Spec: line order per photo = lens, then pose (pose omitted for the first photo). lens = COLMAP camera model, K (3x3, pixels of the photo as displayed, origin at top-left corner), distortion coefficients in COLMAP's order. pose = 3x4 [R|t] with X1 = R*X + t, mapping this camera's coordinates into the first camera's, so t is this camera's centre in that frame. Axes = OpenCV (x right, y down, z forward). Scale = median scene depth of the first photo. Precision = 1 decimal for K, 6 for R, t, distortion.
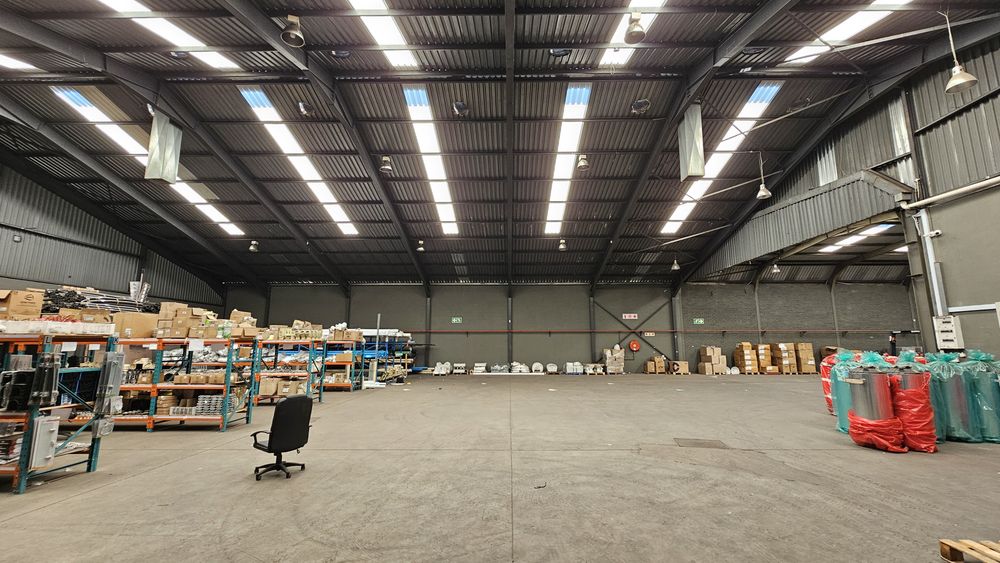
lens RADIAL K [[419.4, 0, 501.3], [0, 419.4, 292.3], [0, 0, 1]] dist [0.001298, 0.000277]
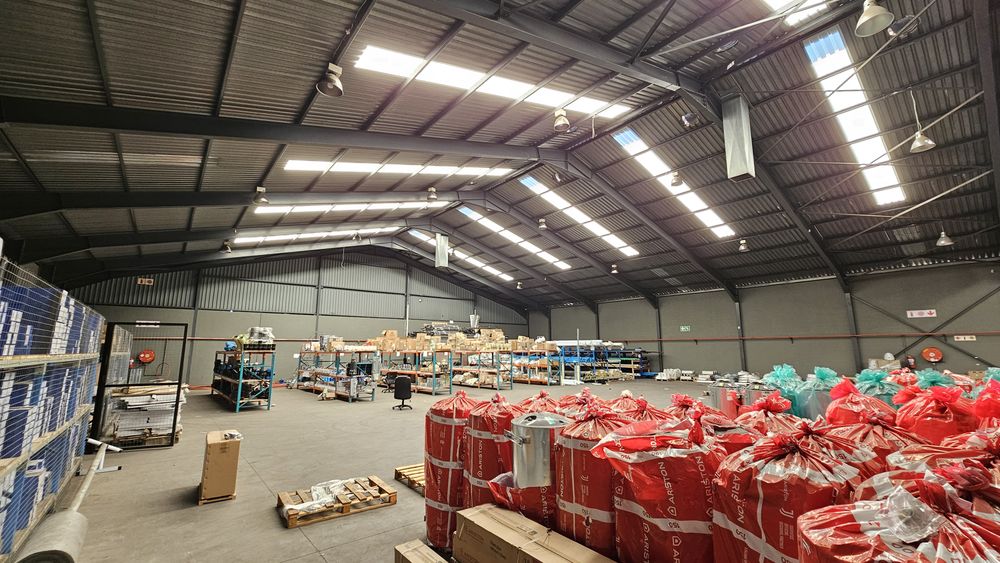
lens RADIAL K [[406.5, 0, 502.9], [0, 406.5, 278.0], [0, 0, 1]] dist [0.001132, 0.000319]
pose [[0.646675, -0.133529, -0.750987, 0.418073], [0.093527, 0.991010, -0.095671, -0.003883], [0.757010, -0.008370, 0.653350, 0.000405]]
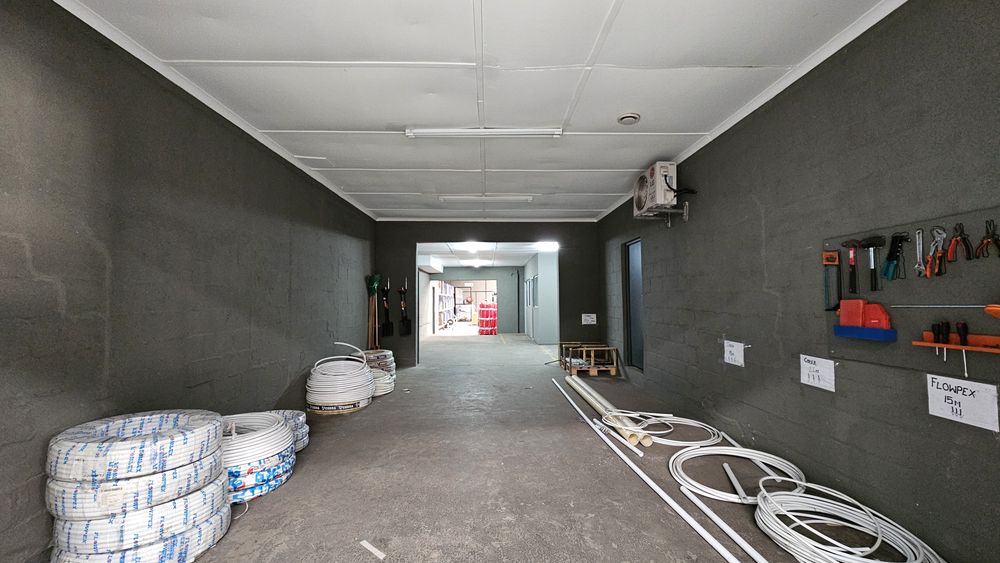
lens RADIAL K [[406.5, 0, 502.9], [0, 406.5, 278.0], [0, 0, 1]] dist [0.001132, 0.000319]
pose [[0.045596, -0.053801, -0.997510, 1.121570], [0.128314, 0.990592, -0.047563, 0.016954], [0.990685, -0.125826, 0.052070, 0.053755]]
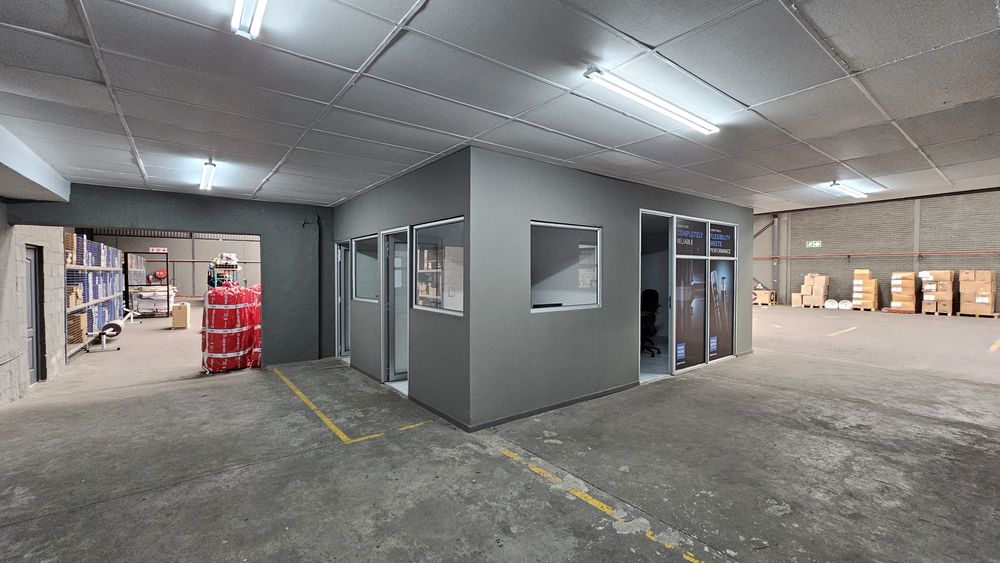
lens RADIAL K [[406.5, 0, 502.9], [0, 406.5, 278.0], [0, 0, 1]] dist [0.001132, 0.000319]
pose [[0.621317, 0.012382, -0.783462, 0.764255], [0.094200, 0.991443, 0.090373, 0.006137], [0.777876, -0.129952, 0.614834, 0.032710]]
